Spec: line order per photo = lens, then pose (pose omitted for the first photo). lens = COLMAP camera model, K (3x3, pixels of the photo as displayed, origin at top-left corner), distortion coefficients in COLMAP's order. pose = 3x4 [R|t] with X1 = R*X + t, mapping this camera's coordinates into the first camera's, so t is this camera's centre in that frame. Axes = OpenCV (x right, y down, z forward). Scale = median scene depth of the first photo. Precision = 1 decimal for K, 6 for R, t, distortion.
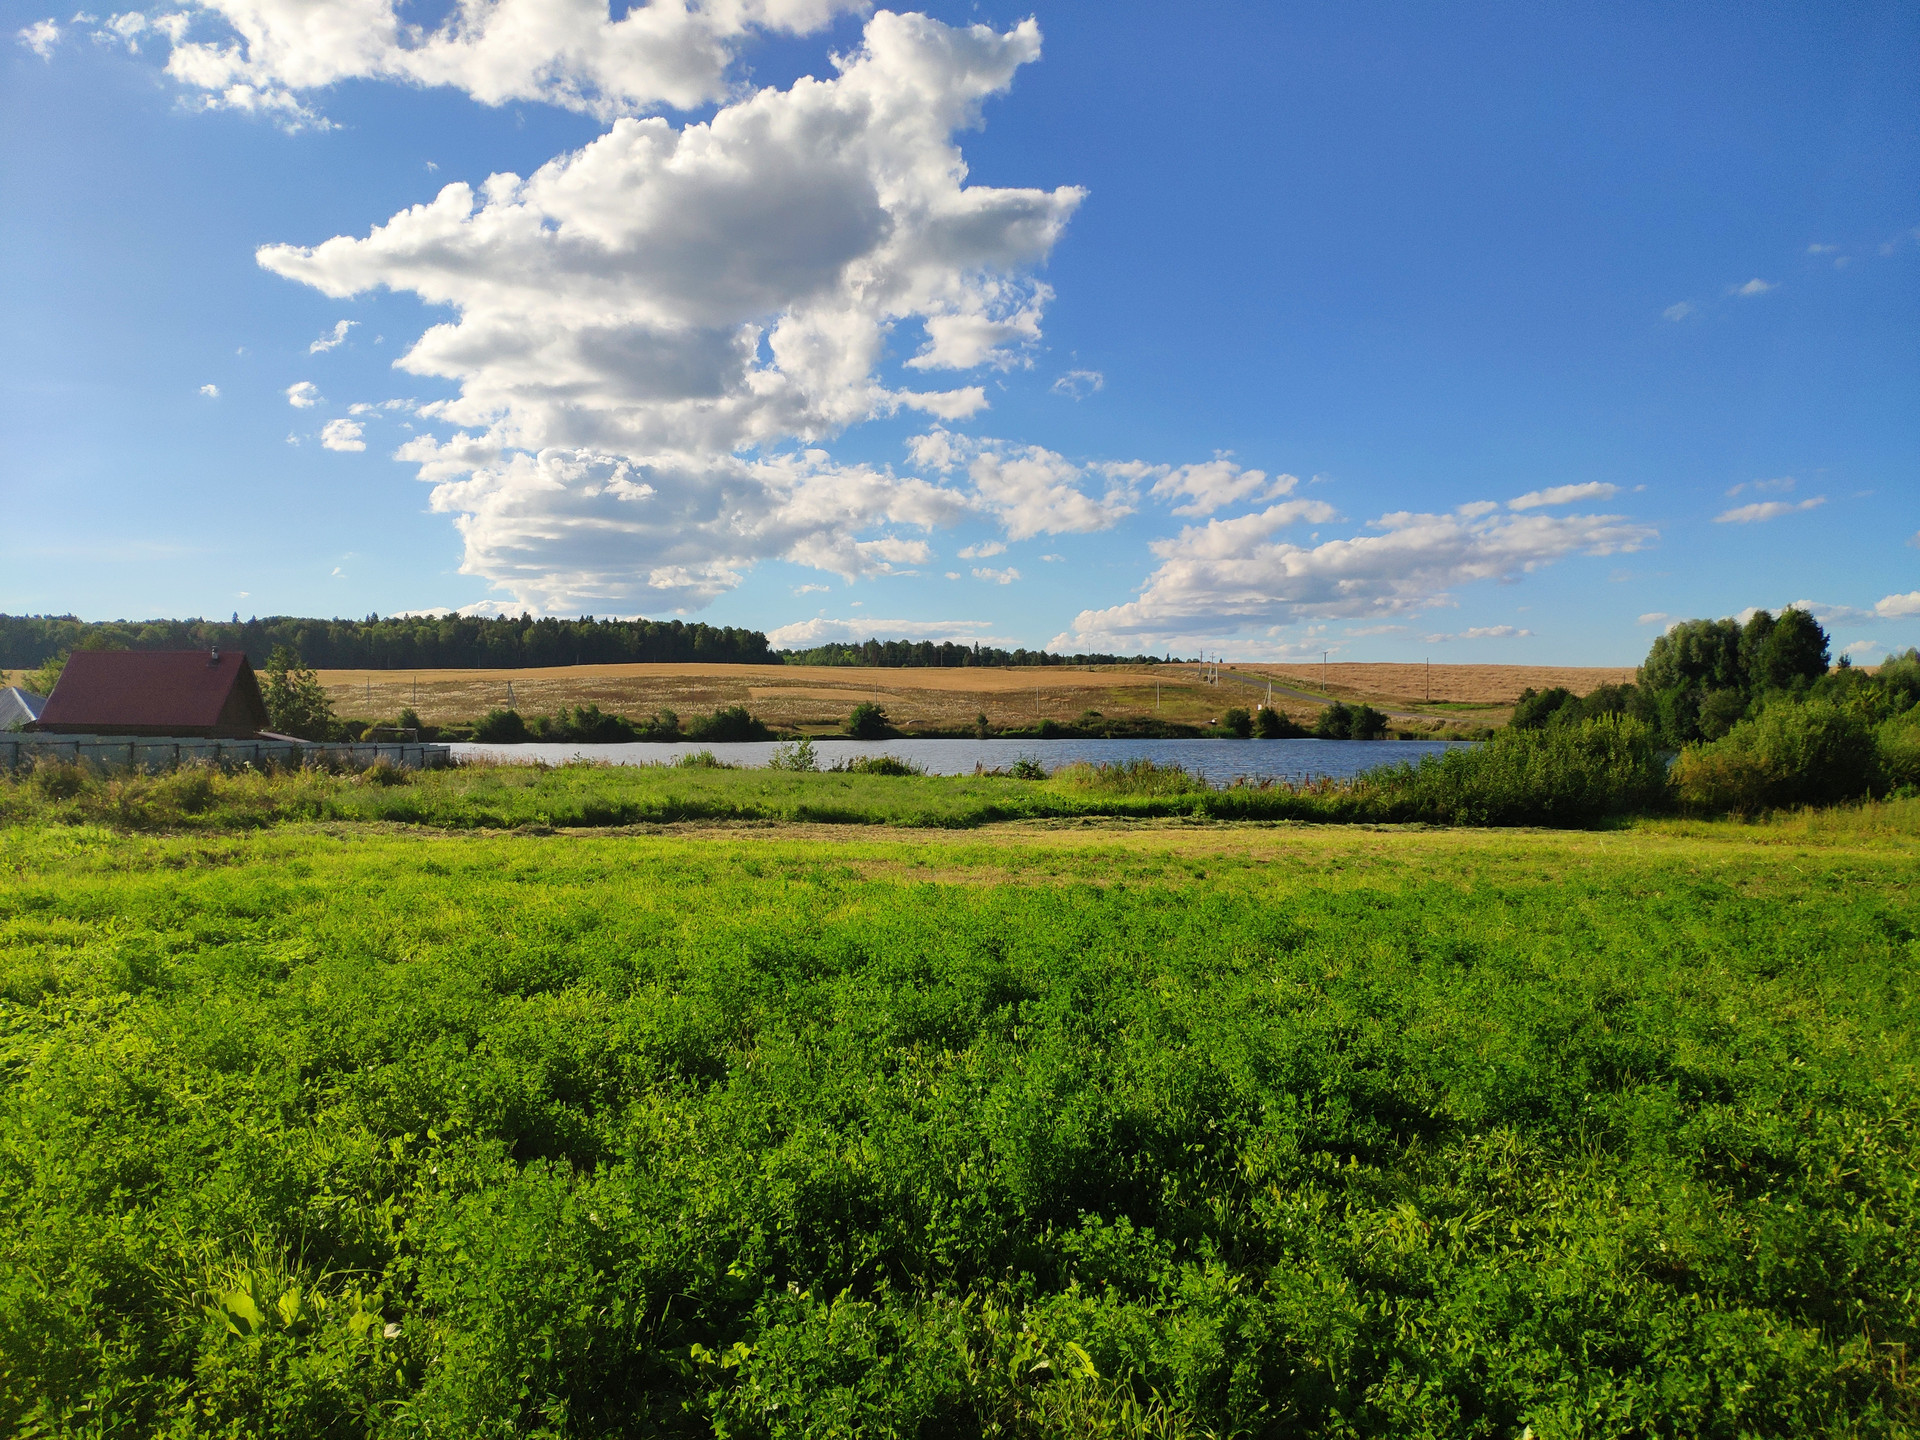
lens RADIAL K [[1562.7, 0, 950.5], [0, 1562.7, 728.3], [0, 0, 1]] dist [0.029887, -0.007872]
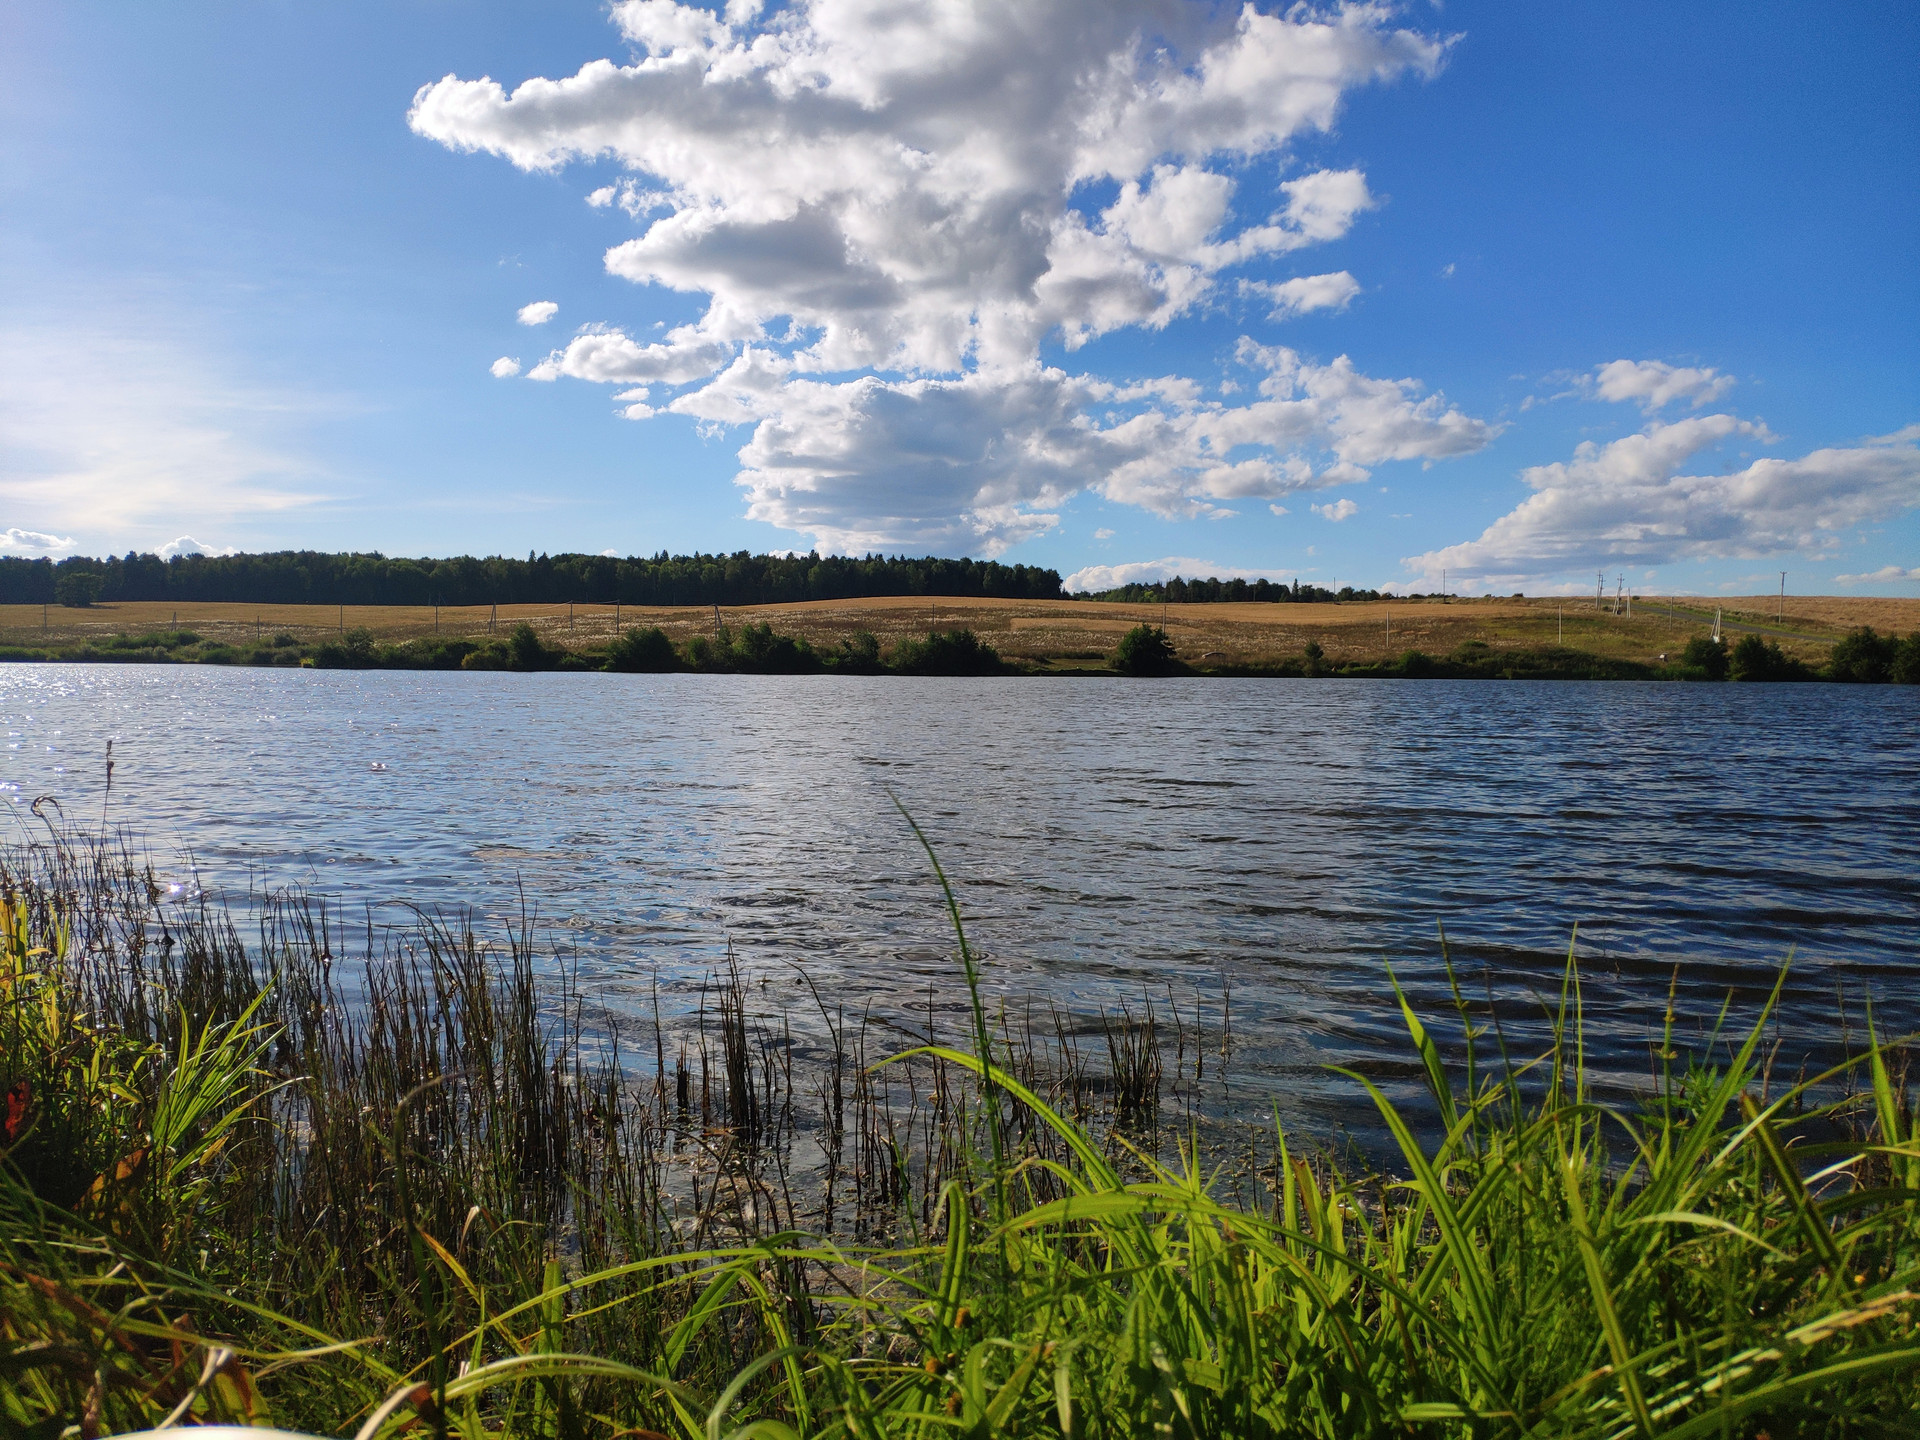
lens RADIAL K [[1475.4, 0, 975.5], [0, 1475.4, 748.5], [0, 0, 1]] dist [0.013497, -0.034624]
pose [[0.981085, 0.020093, -0.192533, -0.000389], [-0.011132, 0.998808, 0.047516, 0.008453], [0.193259, -0.044474, 0.980139, 0.346657]]
